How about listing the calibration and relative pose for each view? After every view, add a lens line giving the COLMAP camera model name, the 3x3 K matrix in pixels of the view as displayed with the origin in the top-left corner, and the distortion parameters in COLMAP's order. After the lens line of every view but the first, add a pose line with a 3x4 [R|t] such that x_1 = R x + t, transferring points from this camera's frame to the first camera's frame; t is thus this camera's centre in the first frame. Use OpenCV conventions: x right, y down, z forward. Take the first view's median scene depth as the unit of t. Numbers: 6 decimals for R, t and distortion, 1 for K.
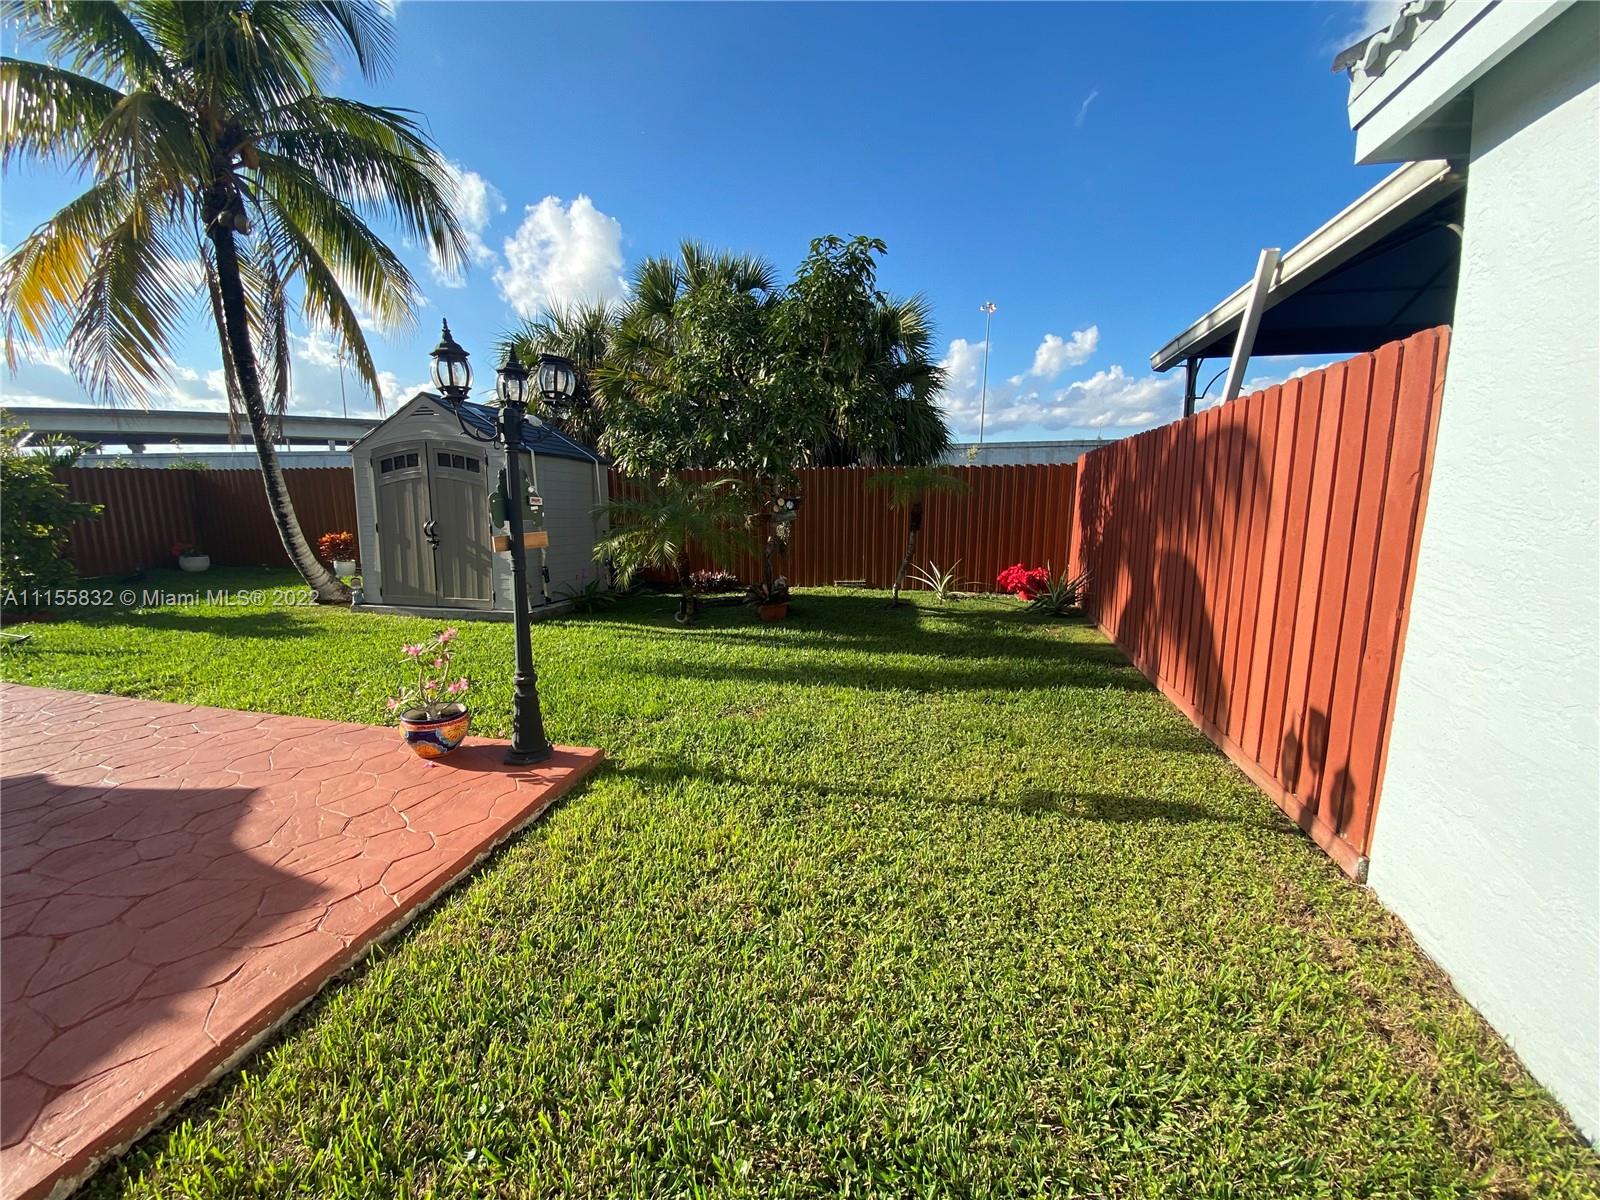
lens RADIAL K [[644.8, 0, 805.8], [0, 644.8, 599.0], [0, 0, 1]] dist [0.032895, -0.026833]
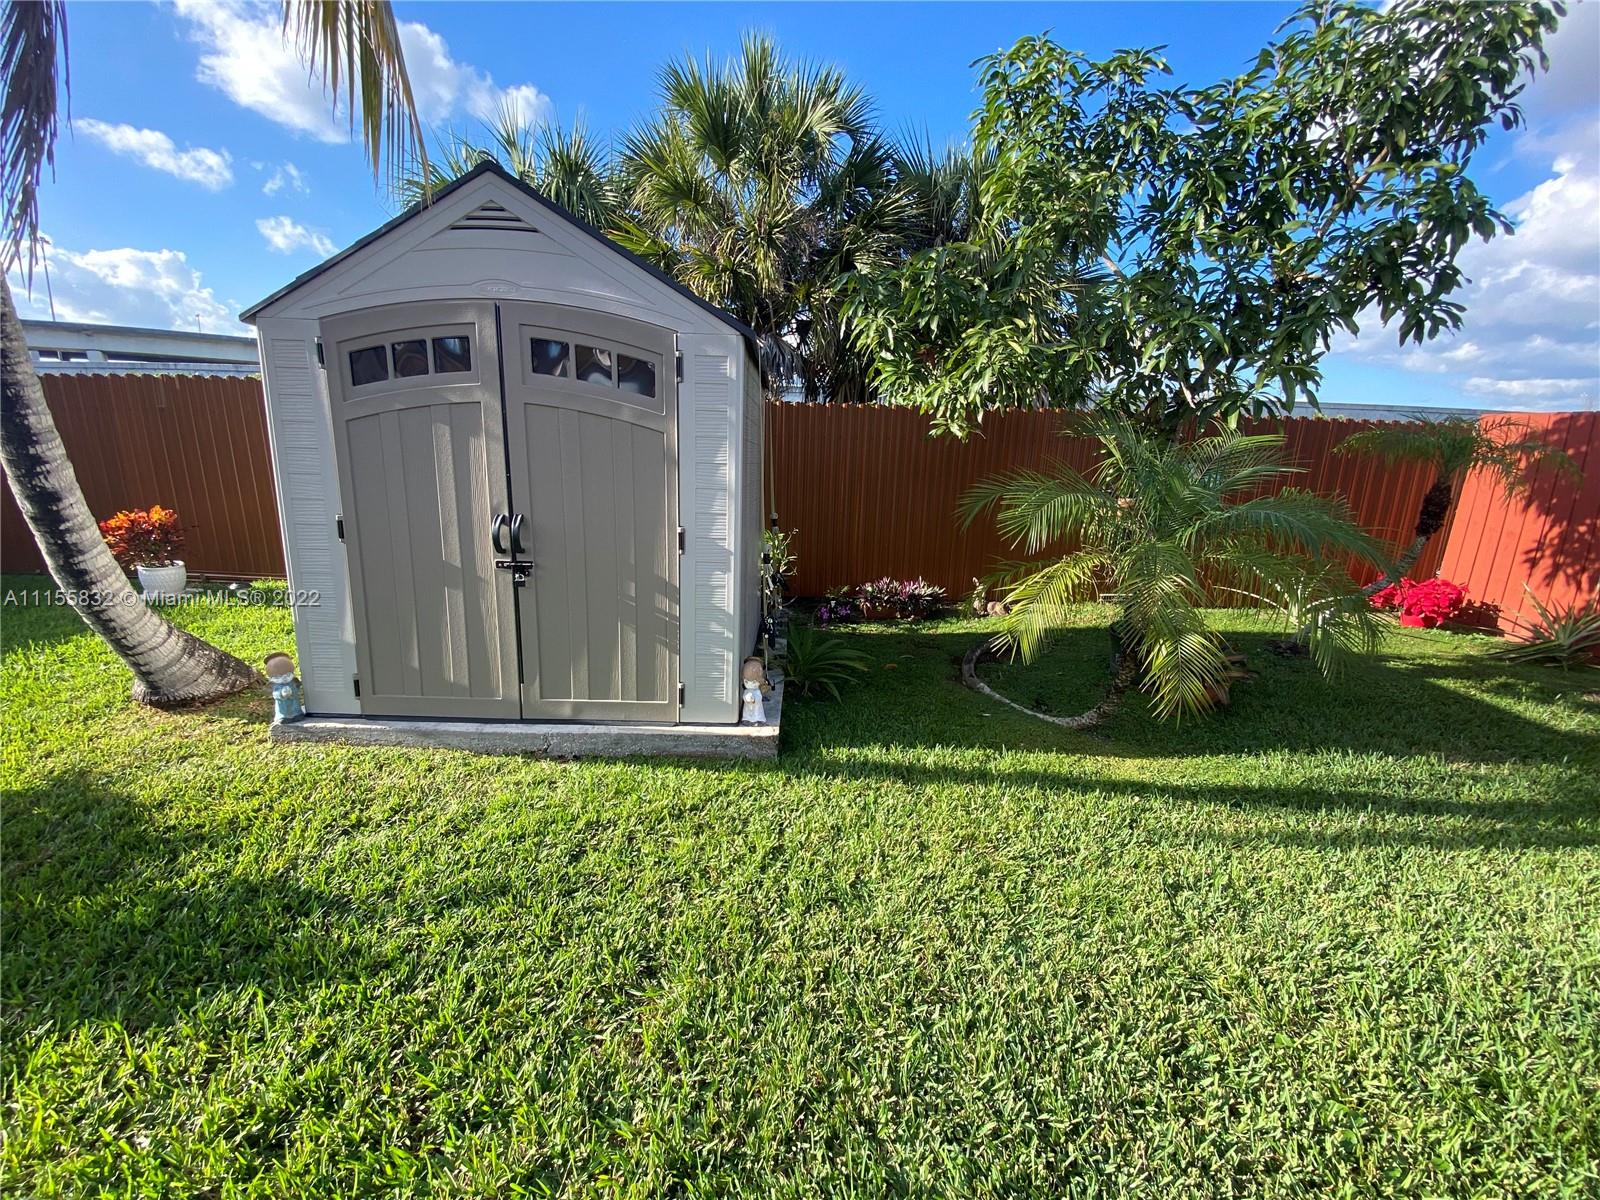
lens RADIAL K [[644.8, 0, 805.8], [0, 644.8, 599.0], [0, 0, 1]] dist [0.032895, -0.026833]
pose [[0.971421, -0.026991, 0.235823, -0.491873], [0.007224, 0.996416, 0.084284, -0.100568], [-0.237253, -0.080171, 0.968134, 0.567998]]
